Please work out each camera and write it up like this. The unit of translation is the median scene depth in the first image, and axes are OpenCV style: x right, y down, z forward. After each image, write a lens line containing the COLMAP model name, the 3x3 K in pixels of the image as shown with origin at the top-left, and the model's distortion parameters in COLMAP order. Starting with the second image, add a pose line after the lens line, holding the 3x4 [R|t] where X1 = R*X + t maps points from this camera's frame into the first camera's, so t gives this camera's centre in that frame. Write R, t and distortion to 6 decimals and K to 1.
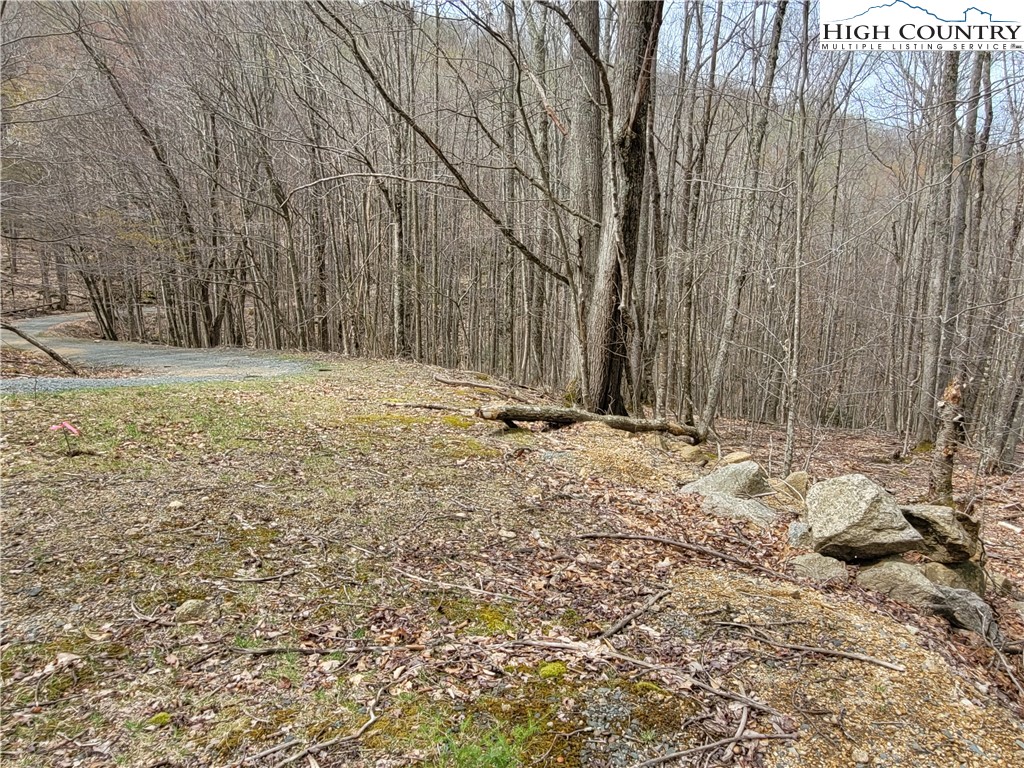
lens RADIAL K [[699.3, 0, 510.1], [0, 699.3, 384.6], [0, 0, 1]] dist [0.008985, -0.005647]
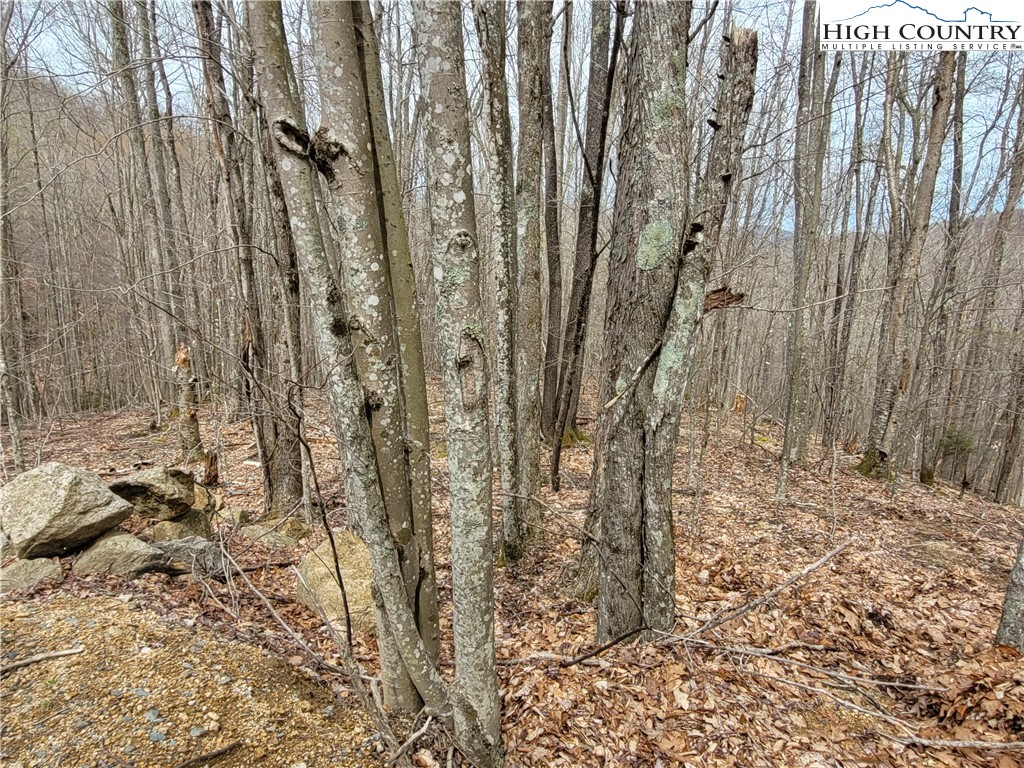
lens RADIAL K [[699.3, 0, 510.1], [0, 699.3, 384.6], [0, 0, 1]] dist [0.008985, -0.005647]
pose [[0.554851, -0.190617, 0.809819, 0.096796], [0.160746, 0.979619, 0.120449, 0.011722], [-0.816273, 0.063344, 0.574183, -0.045093]]
